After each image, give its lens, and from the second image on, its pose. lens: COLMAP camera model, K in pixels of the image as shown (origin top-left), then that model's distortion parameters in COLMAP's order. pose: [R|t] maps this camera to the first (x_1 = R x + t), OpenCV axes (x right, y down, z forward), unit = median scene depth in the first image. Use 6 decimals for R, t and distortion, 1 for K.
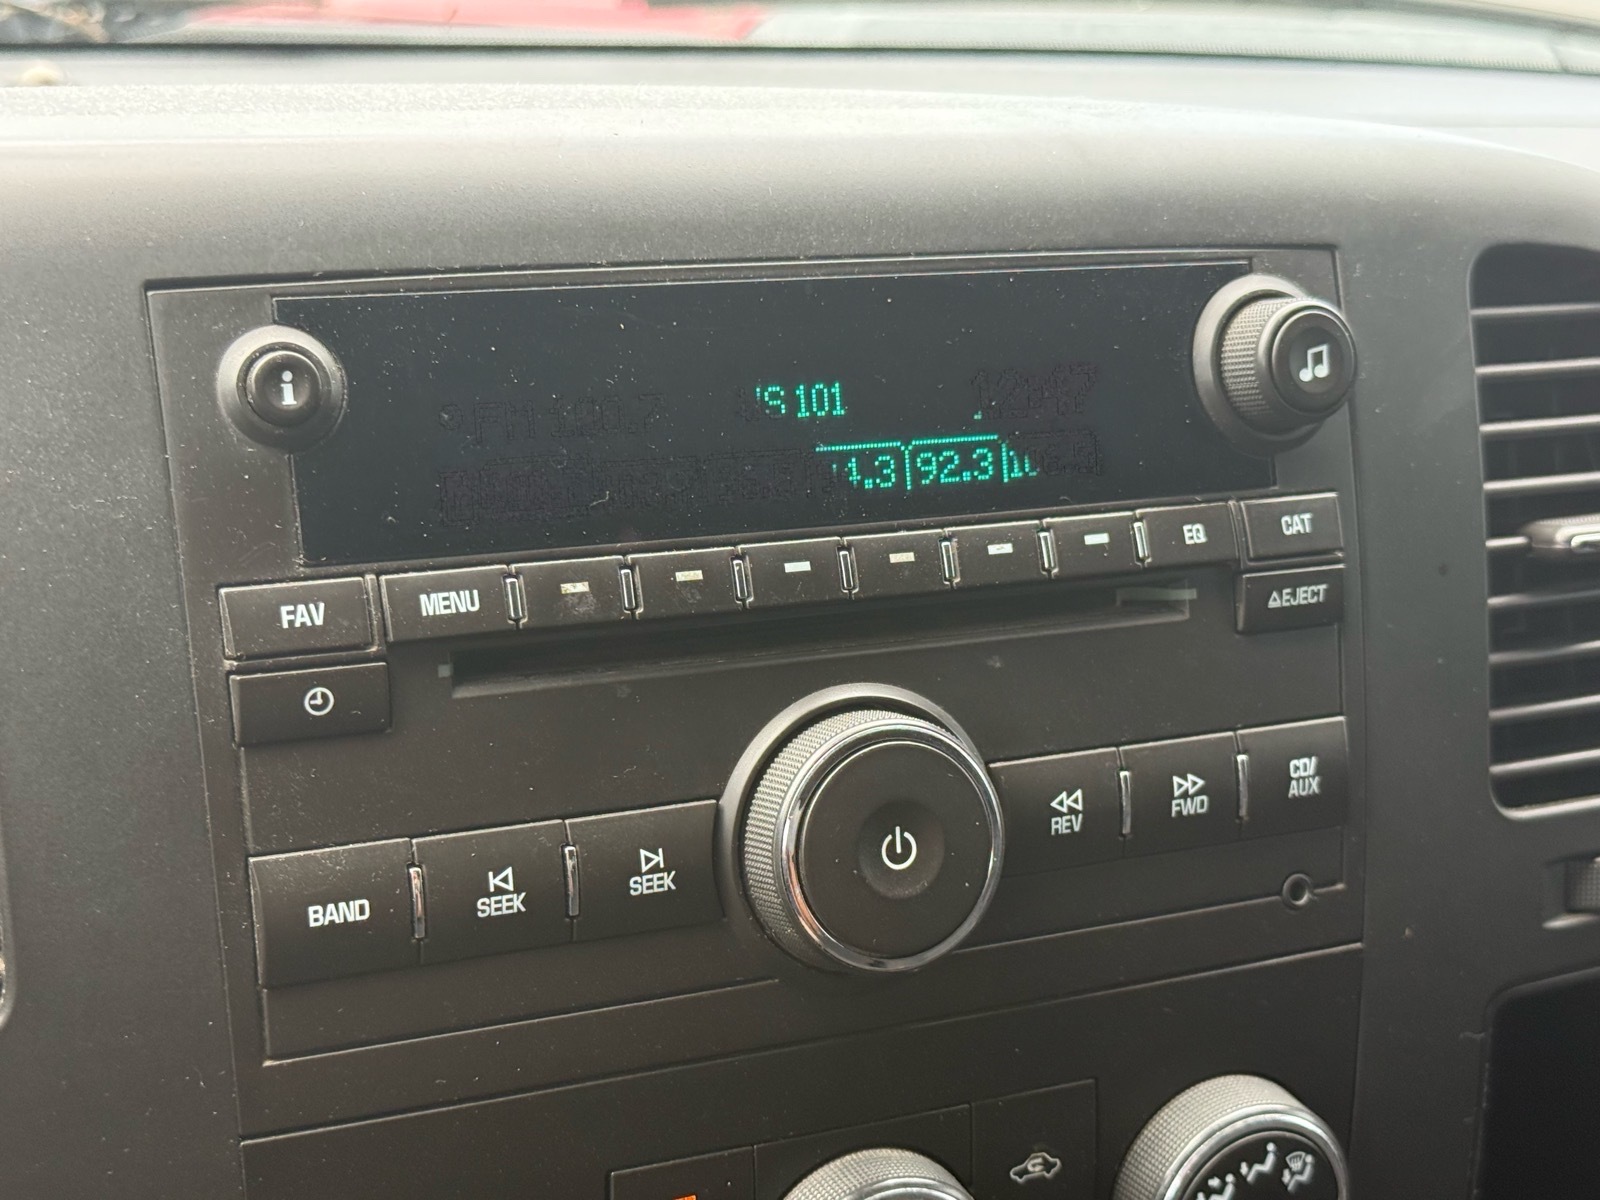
lens RADIAL K [[2502.2, 0, 800.0], [0, 2502.2, 600.0], [0, 0, 1]] dist [0.164554, -0.092405]
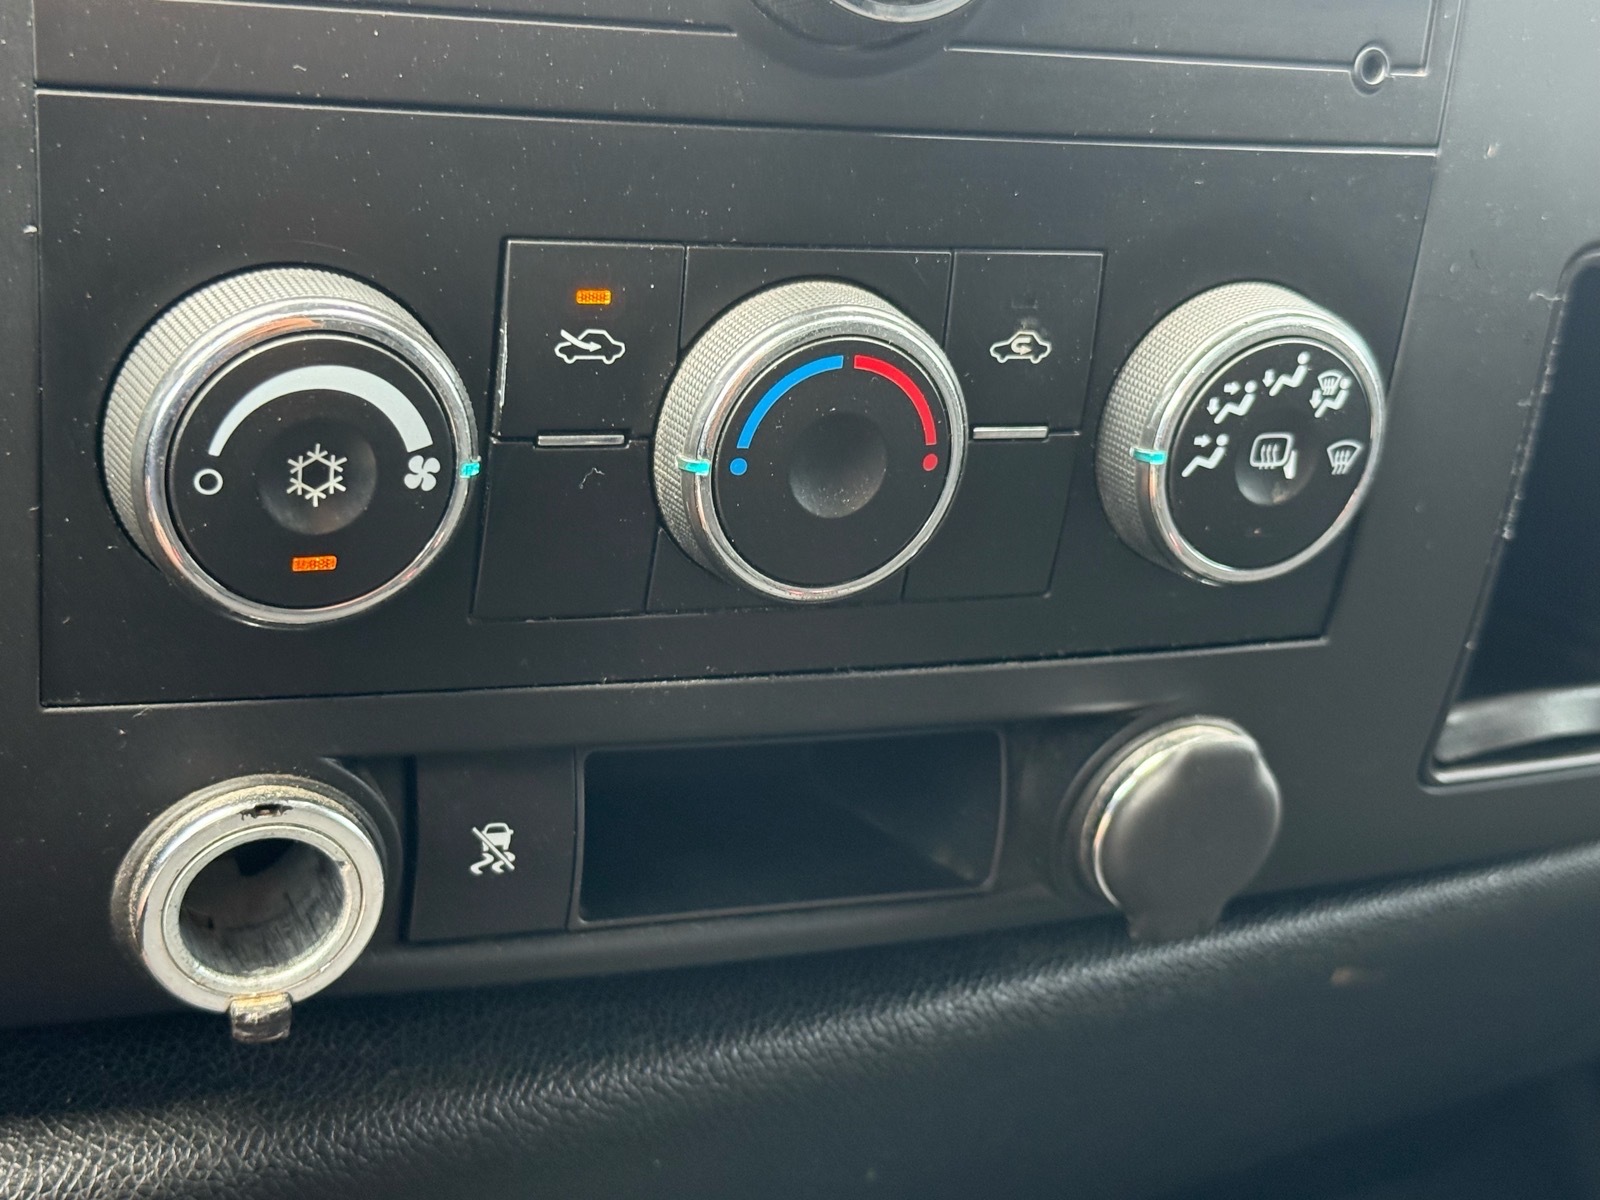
lens RADIAL K [[2502.2, 0, 800.0], [0, 2502.2, 600.0], [0, 0, 1]] dist [0.164554, -0.092405]
pose [[0.995164, 0.094257, 0.027643, 0.006038], [-0.096416, 0.991128, 0.091488, 0.236579], [-0.018774, -0.093711, 0.995422, 0.172673]]
